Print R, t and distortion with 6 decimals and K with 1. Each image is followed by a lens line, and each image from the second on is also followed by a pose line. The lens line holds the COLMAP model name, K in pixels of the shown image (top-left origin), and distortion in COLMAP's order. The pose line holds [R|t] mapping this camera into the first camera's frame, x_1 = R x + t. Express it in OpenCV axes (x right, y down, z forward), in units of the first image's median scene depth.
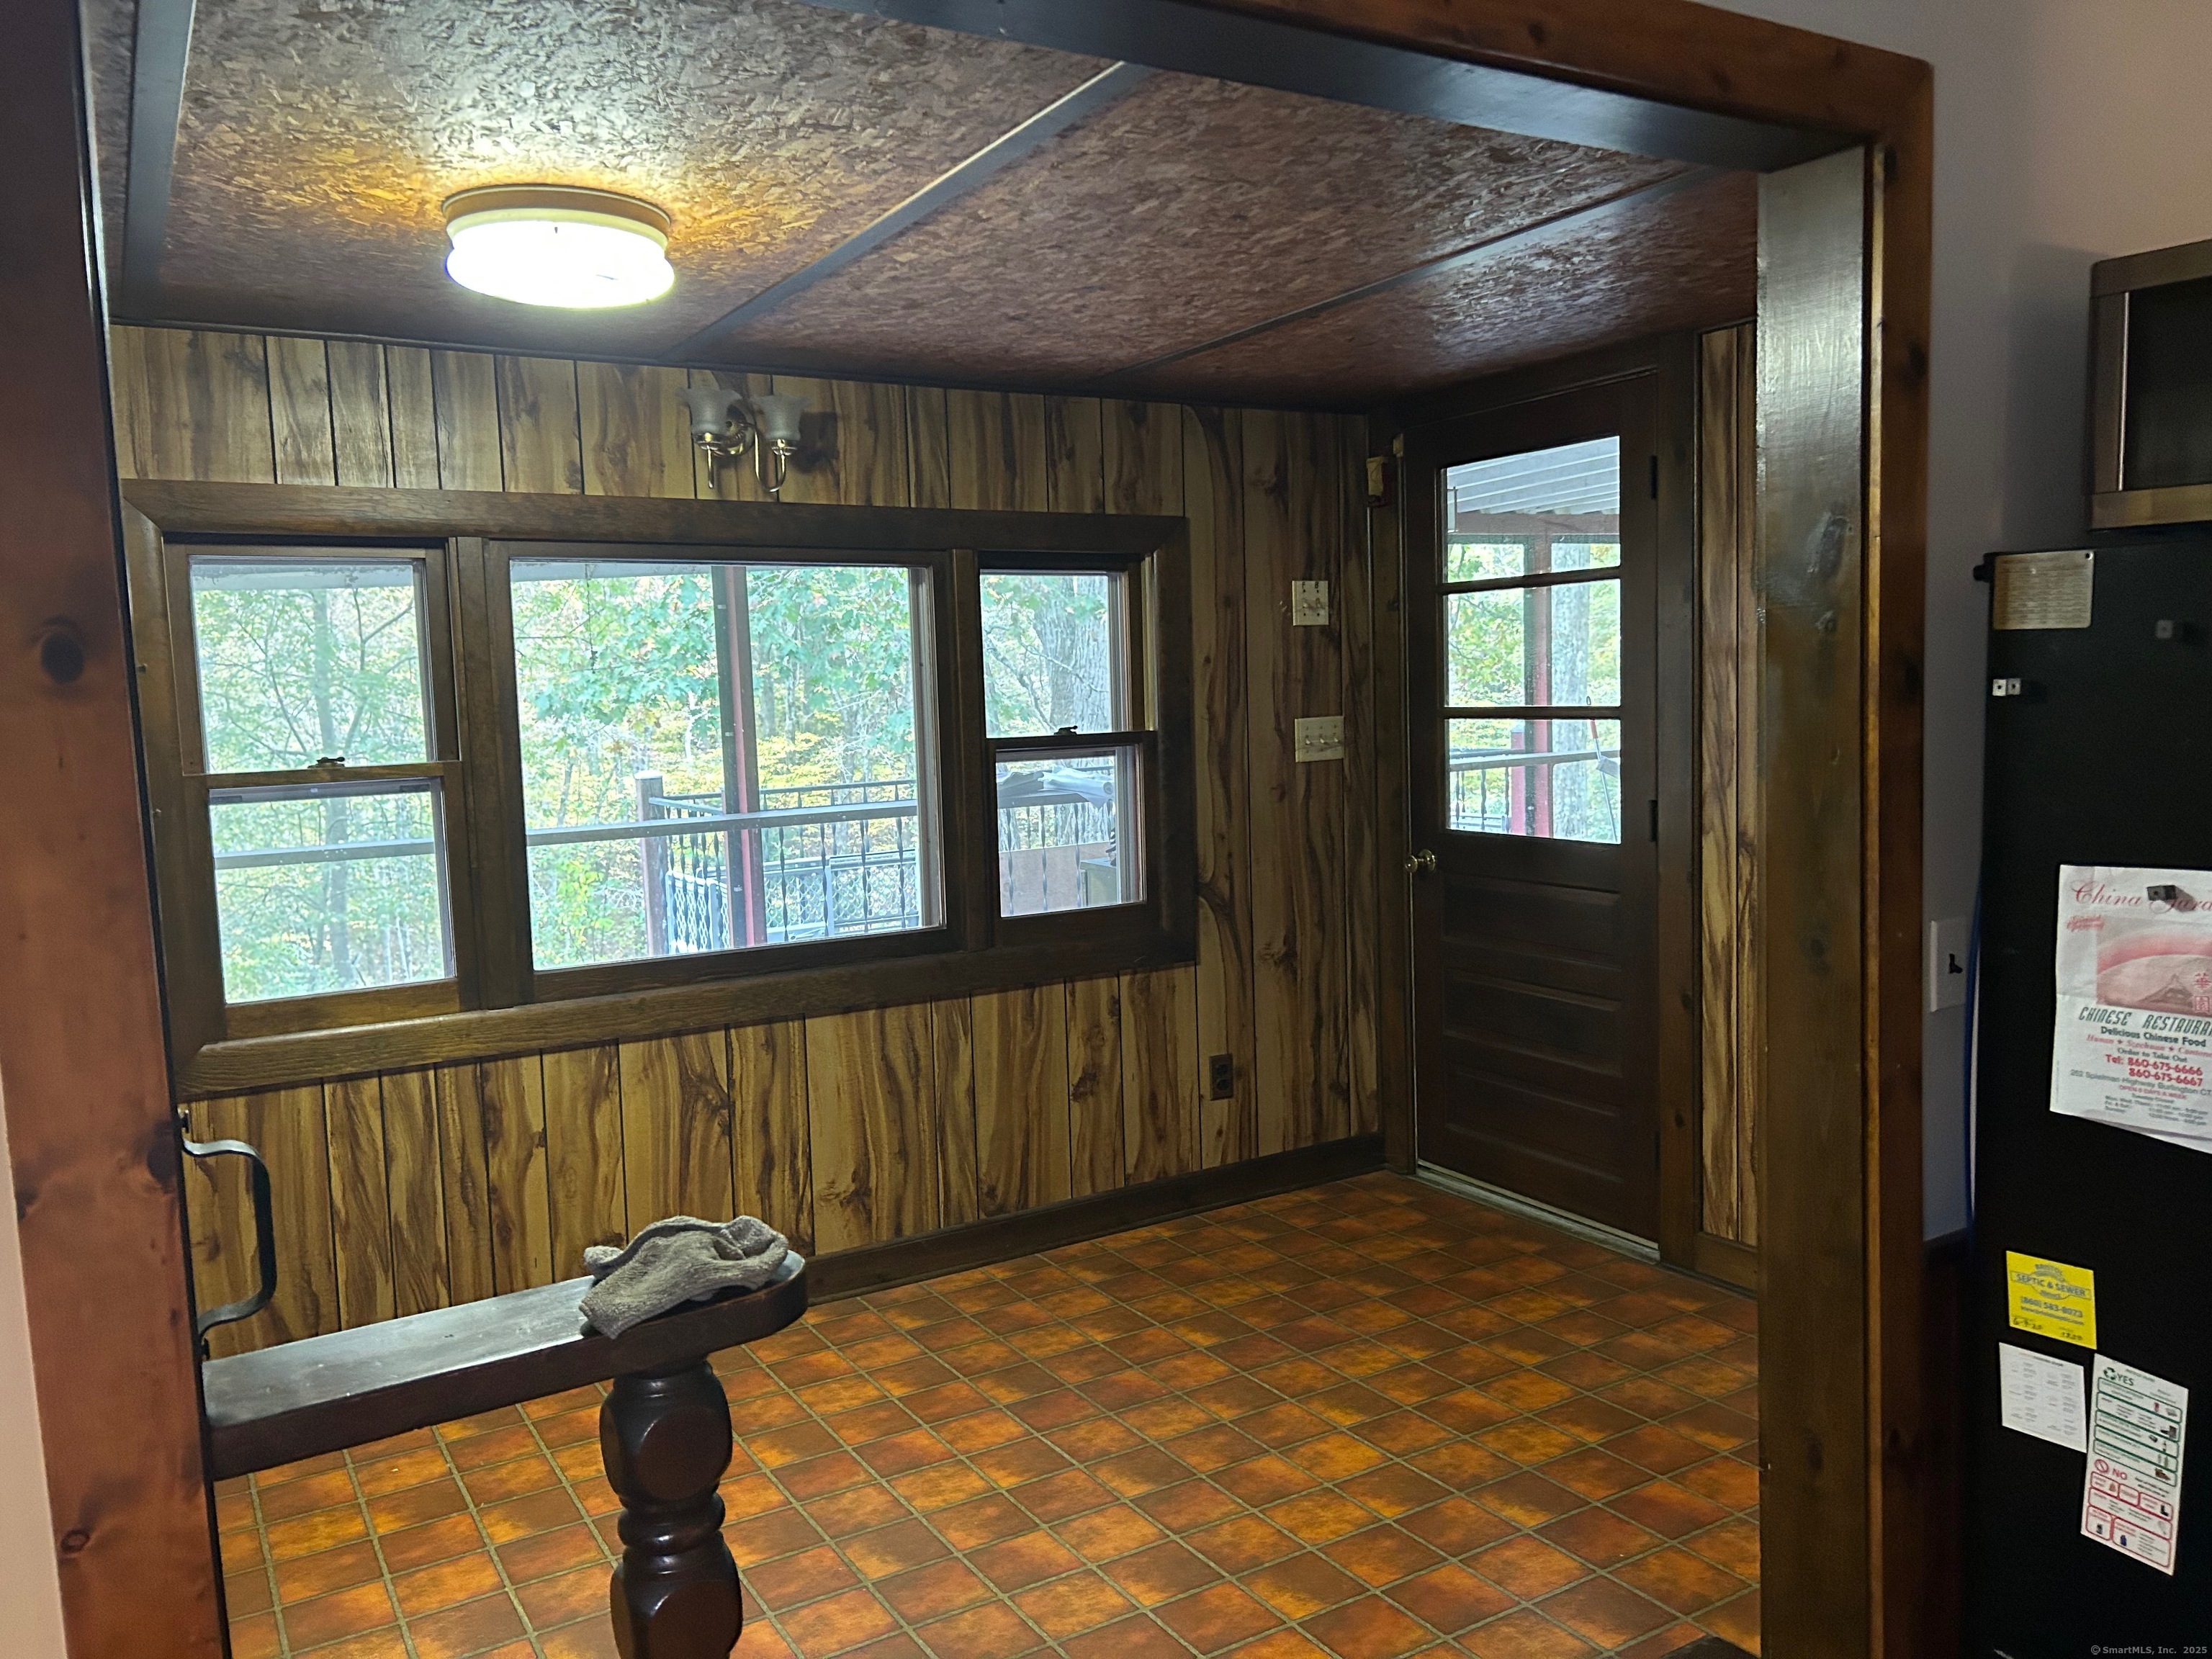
lens RADIAL K [[1649.9, 0, 1106.0], [0, 1649.9, 829.5], [0, 0, 1]] dist [0.057431, 0.001846]
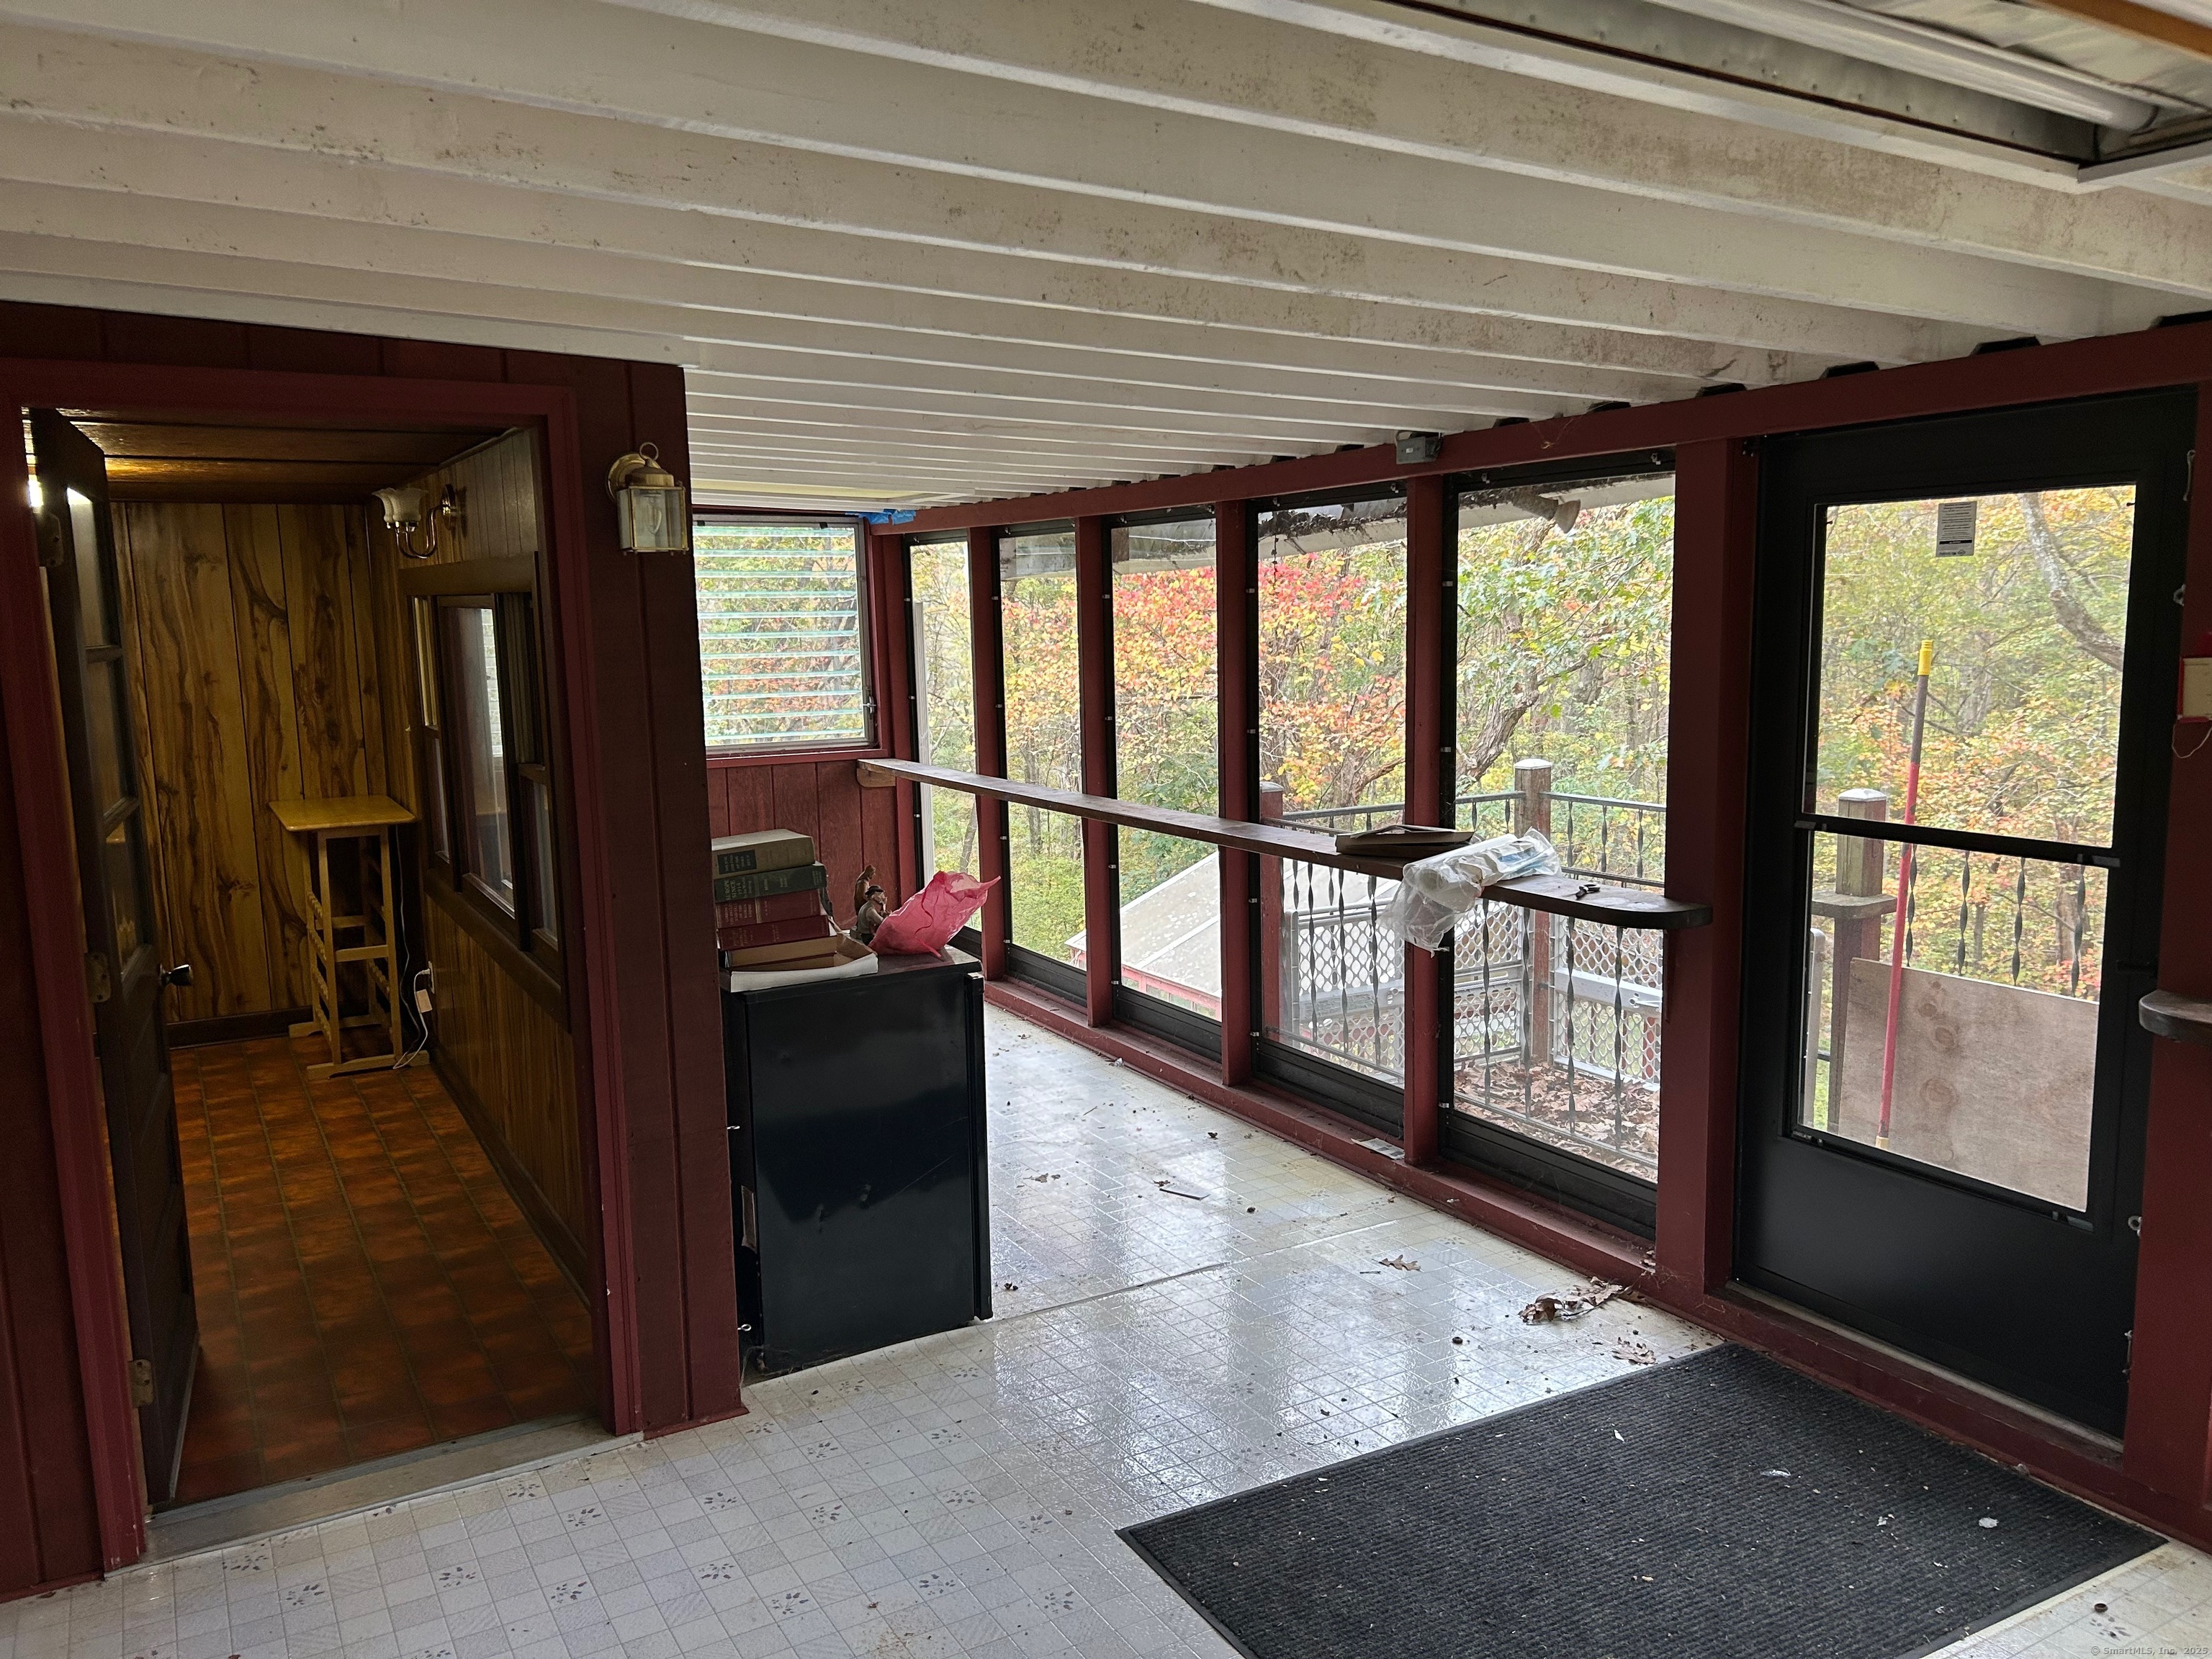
lens RADIAL K [[1649.9, 0, 1106.0], [0, 1649.9, 829.5], [0, 0, 1]] dist [0.057431, 0.001846]
pose [[-0.013039, 0.157358, -0.987456, 1.067721], [-0.087873, 0.983538, 0.157894, -0.231702], [0.996046, 0.088830, 0.001003, 1.429712]]
